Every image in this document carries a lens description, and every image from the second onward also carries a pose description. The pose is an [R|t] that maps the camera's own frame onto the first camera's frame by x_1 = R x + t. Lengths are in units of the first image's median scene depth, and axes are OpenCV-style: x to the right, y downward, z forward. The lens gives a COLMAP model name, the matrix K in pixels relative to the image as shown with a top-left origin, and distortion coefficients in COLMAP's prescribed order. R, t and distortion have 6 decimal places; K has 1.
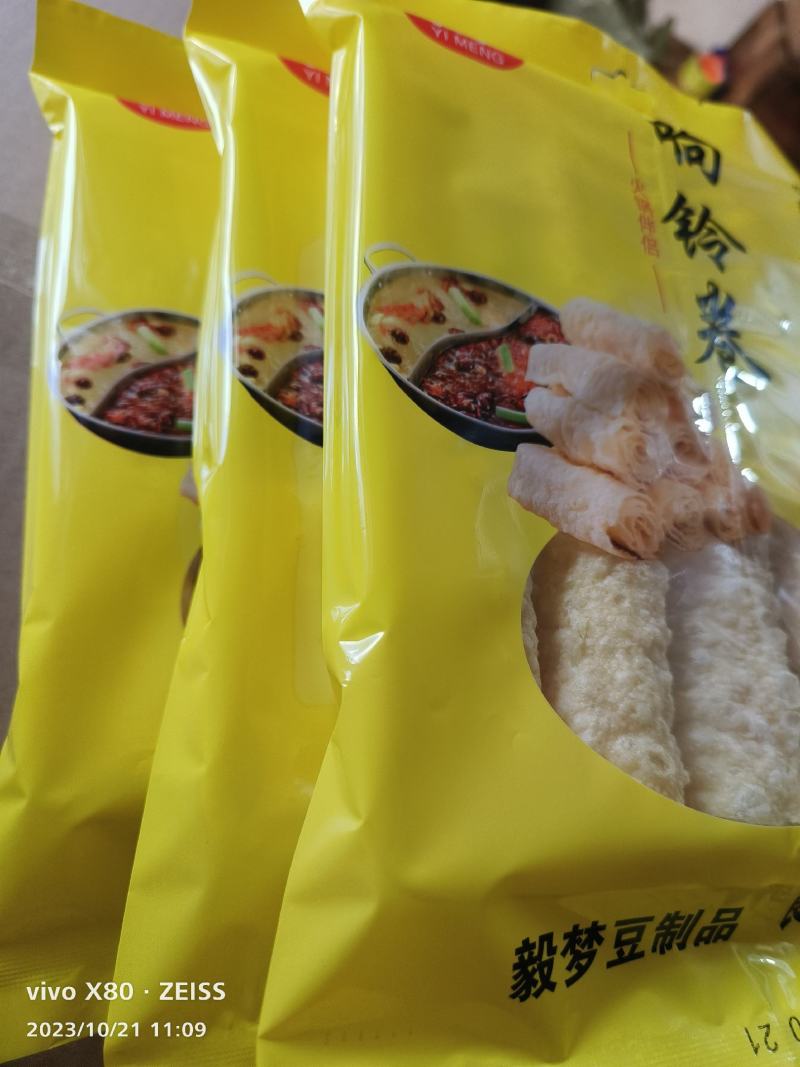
lens RADIAL K [[732.1, 0, 386.1], [0, 732.1, 536.9], [0, 0, 1]] dist [-0.005554, 0.003105]
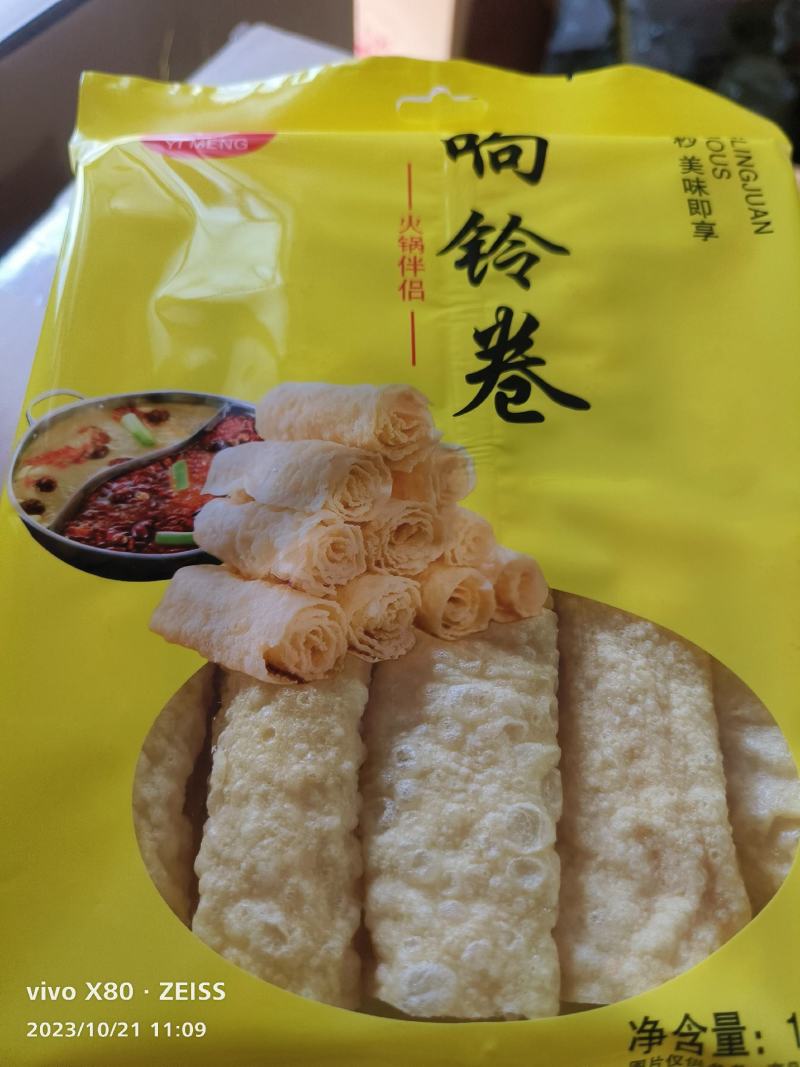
lens RADIAL K [[732.1, 0, 386.1], [0, 732.1, 536.9], [0, 0, 1]] dist [-0.005554, 0.003105]
pose [[0.916095, -0.145559, -0.373607, 0.784195], [0.134678, 0.989350, -0.055222, -0.079399], [0.377665, 0.000272, 0.925942, 0.228139]]
